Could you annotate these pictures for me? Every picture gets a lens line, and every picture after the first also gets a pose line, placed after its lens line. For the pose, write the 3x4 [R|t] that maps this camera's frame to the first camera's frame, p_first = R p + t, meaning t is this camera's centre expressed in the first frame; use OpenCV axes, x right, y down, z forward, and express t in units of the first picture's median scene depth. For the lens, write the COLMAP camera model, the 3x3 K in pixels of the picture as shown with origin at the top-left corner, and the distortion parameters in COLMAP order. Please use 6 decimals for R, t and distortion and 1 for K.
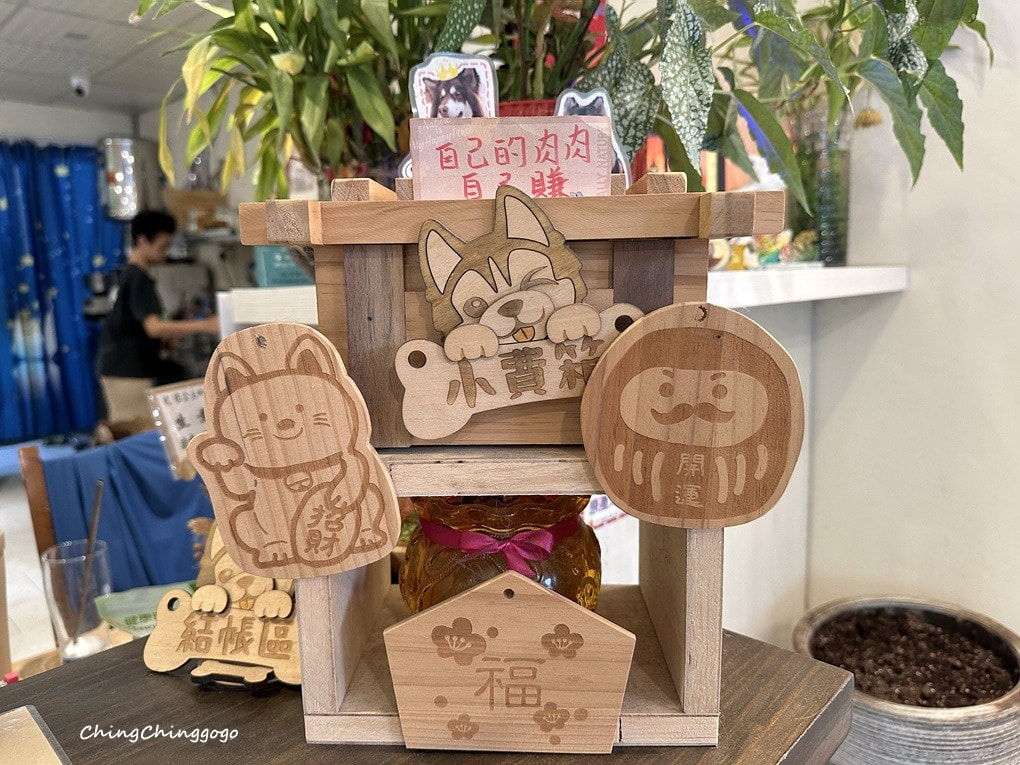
lens RADIAL K [[706.7, 0, 510.0], [0, 706.7, 382.5], [0, 0, 1]] dist [0.076225, -0.093997]
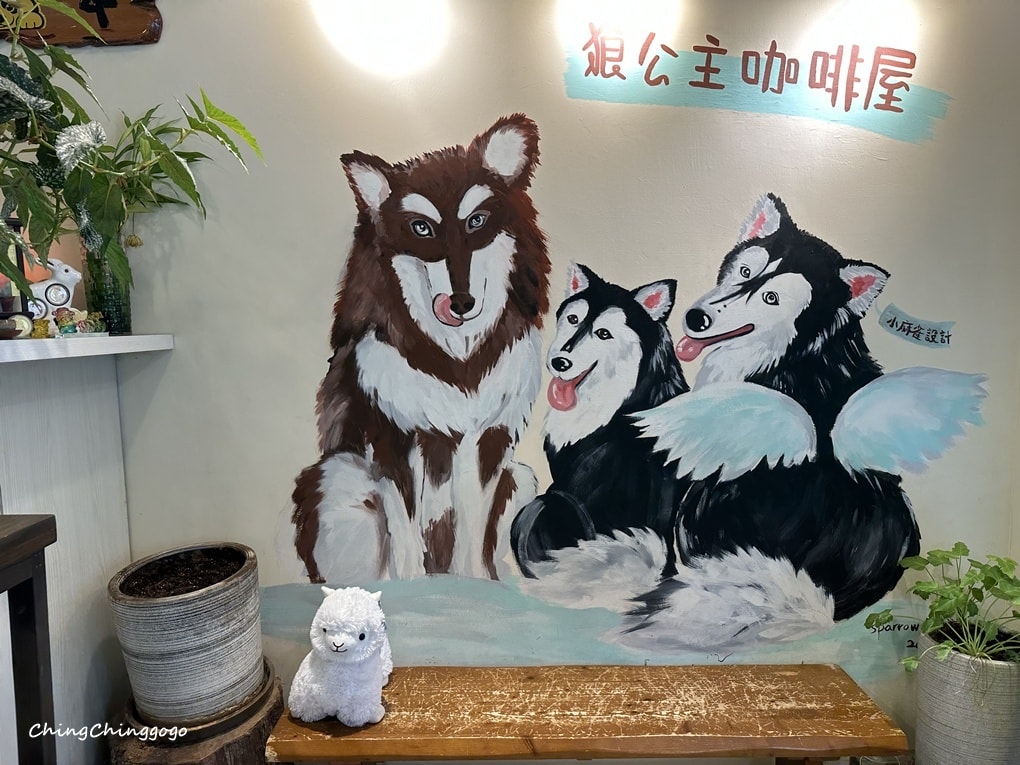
lens RADIAL K [[706.7, 0, 510.0], [0, 706.7, 382.5], [0, 0, 1]] dist [0.076225, -0.093997]
pose [[0.725314, -0.052549, 0.686409, 0.003400], [0.109852, 0.993141, -0.040047, 0.097407], [-0.679597, 0.104450, 0.726112, -0.710454]]
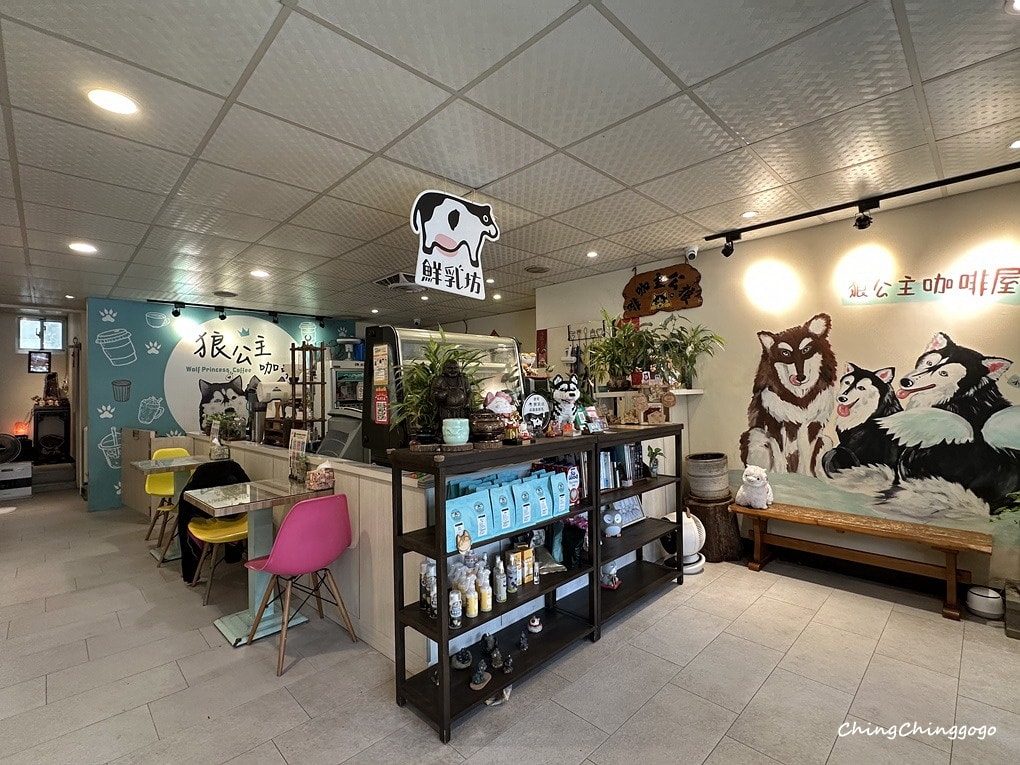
lens RADIAL K [[473.8, 0, 510.0], [0, 473.8, 382.5], [0, 0, 1]] dist [0.001104, -0.000170]
pose [[0.998949, -0.003717, -0.045694, -0.869221], [-0.004410, 0.984294, -0.176484, 0.491640], [0.045633, 0.176500, 0.983242, -2.991988]]
